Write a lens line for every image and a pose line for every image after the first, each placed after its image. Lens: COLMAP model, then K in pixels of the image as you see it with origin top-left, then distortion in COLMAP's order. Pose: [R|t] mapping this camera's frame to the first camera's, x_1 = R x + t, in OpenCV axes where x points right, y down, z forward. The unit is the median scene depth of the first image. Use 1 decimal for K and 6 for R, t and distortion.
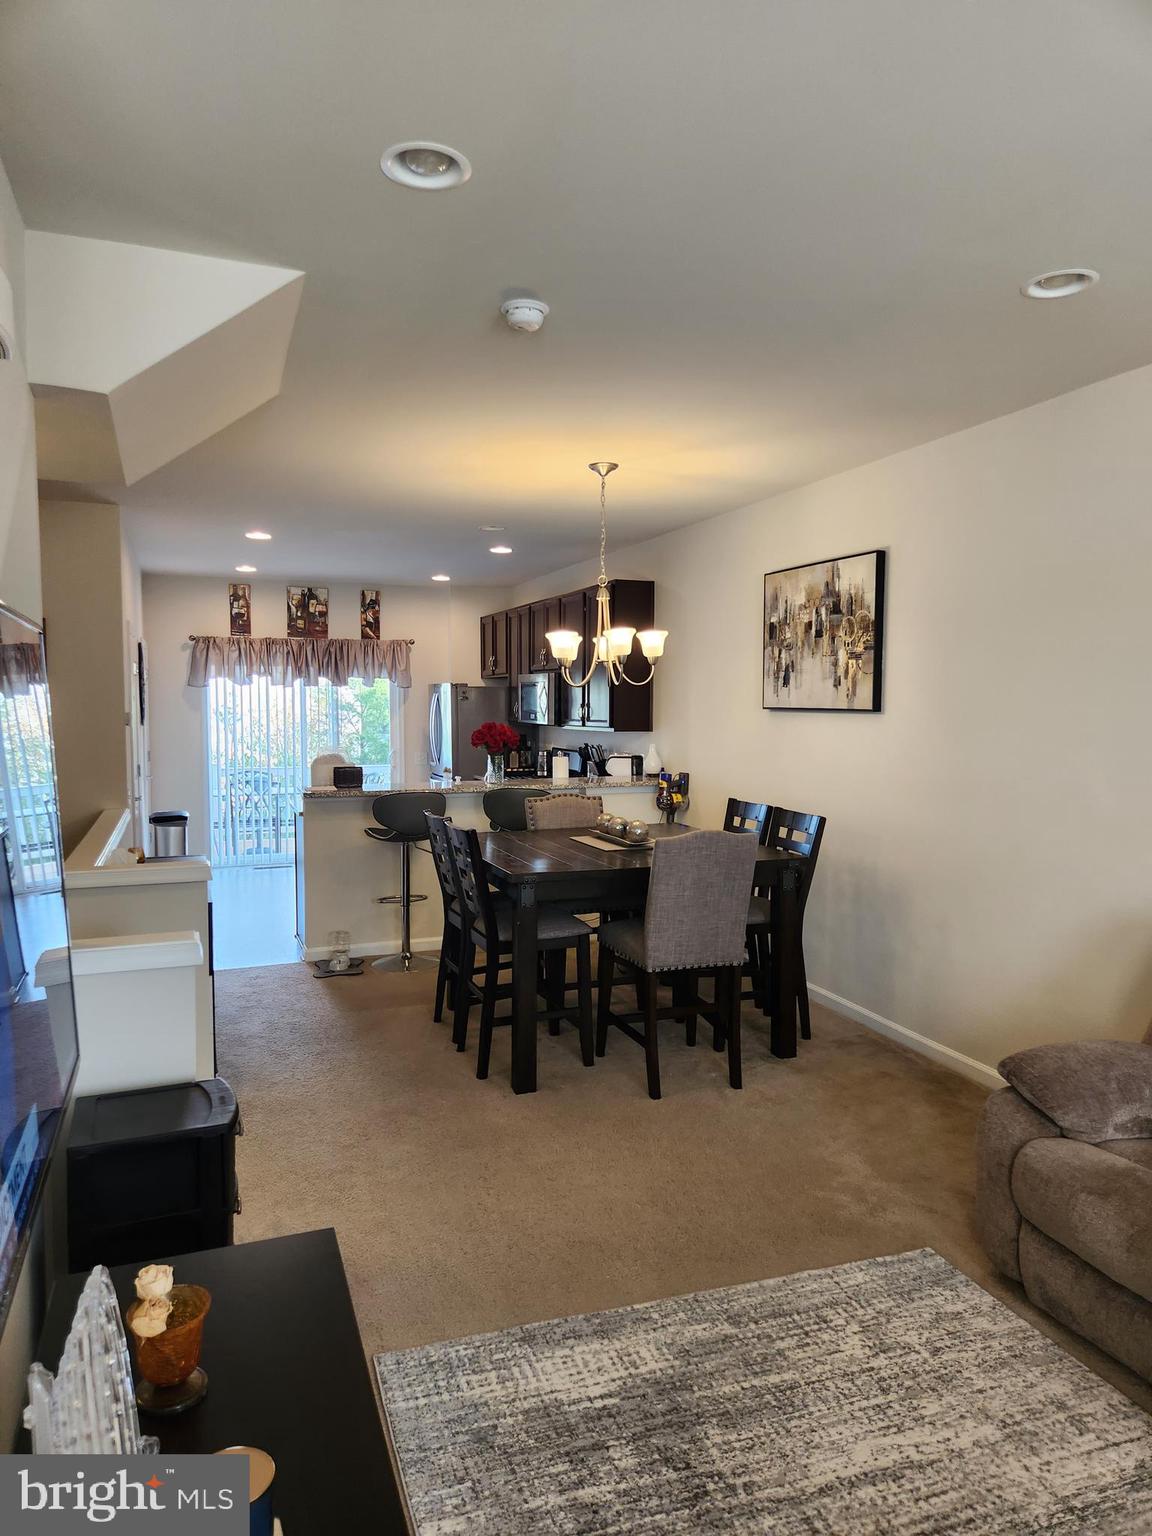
lens RADIAL K [[1019.0, 0, 576.0], [0, 1019.0, 768.0], [0, 0, 1]] dist [0.007313, -0.000818]
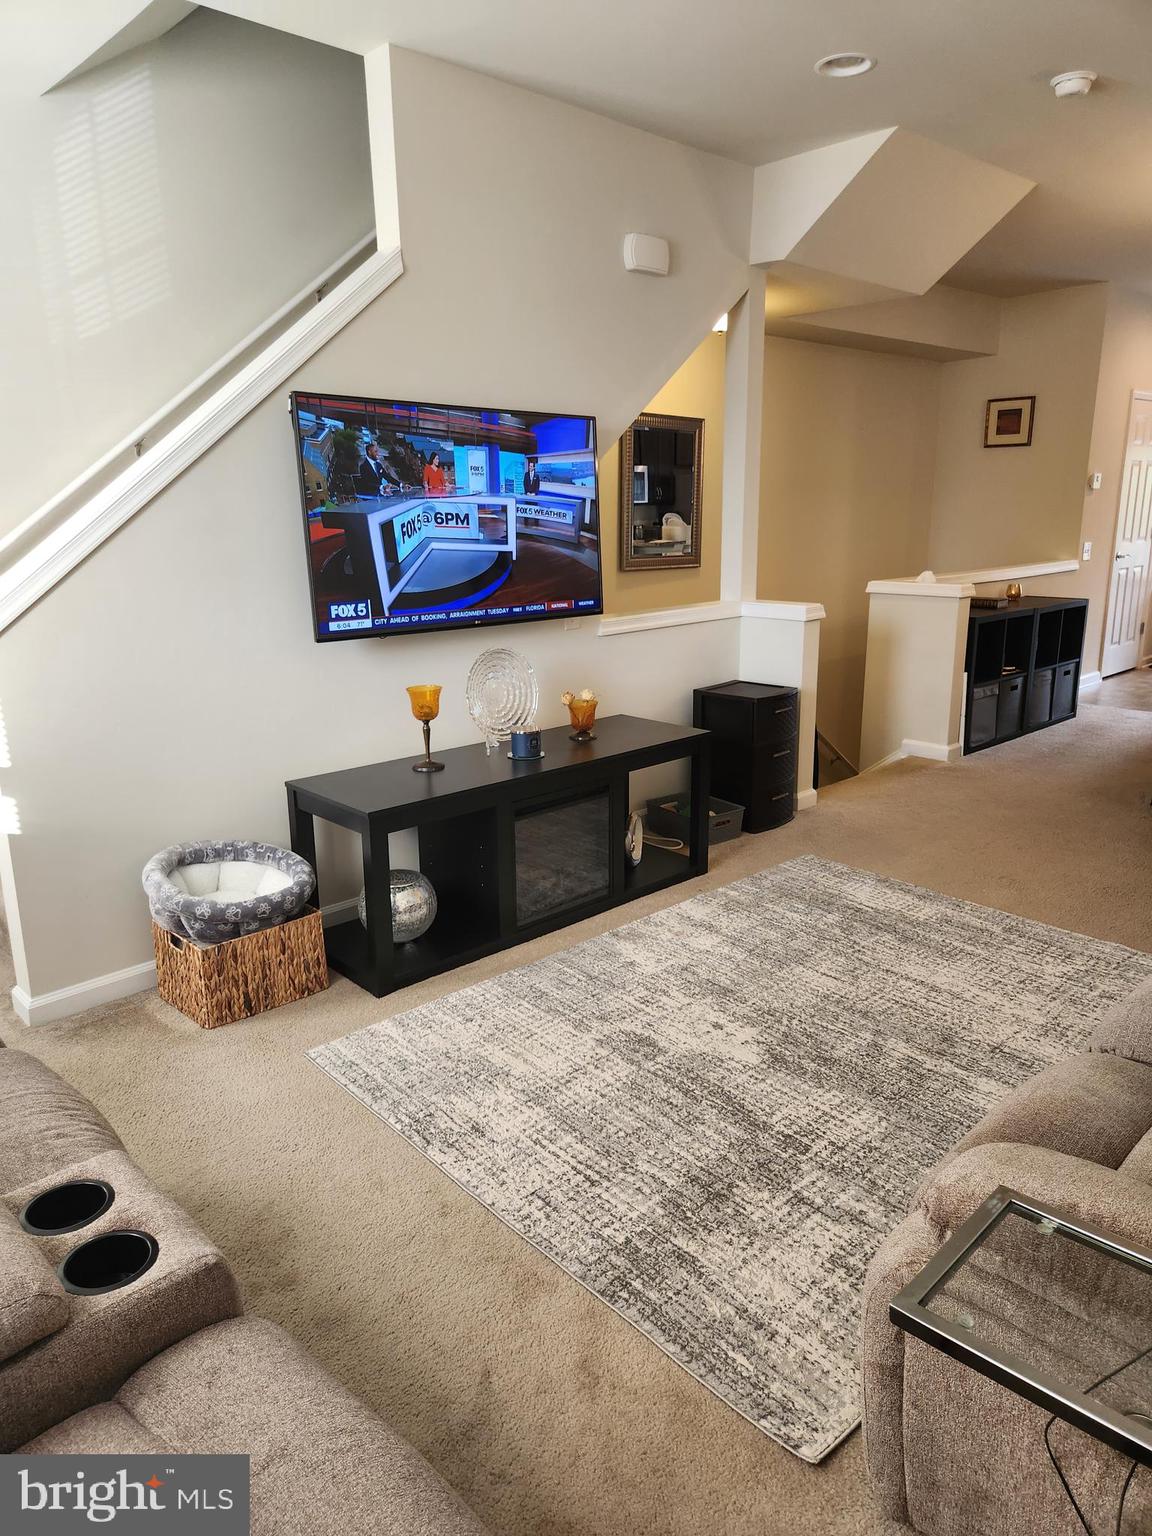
lens RADIAL K [[1019.0, 0, 576.0], [0, 1019.0, 768.0], [0, 0, 1]] dist [0.007313, -0.000818]
pose [[0.387193, 0.217033, -0.896090, 1.154078], [-0.053089, 0.975536, 0.213335, 0.112221], [0.920469, -0.035029, 0.389243, 0.016779]]
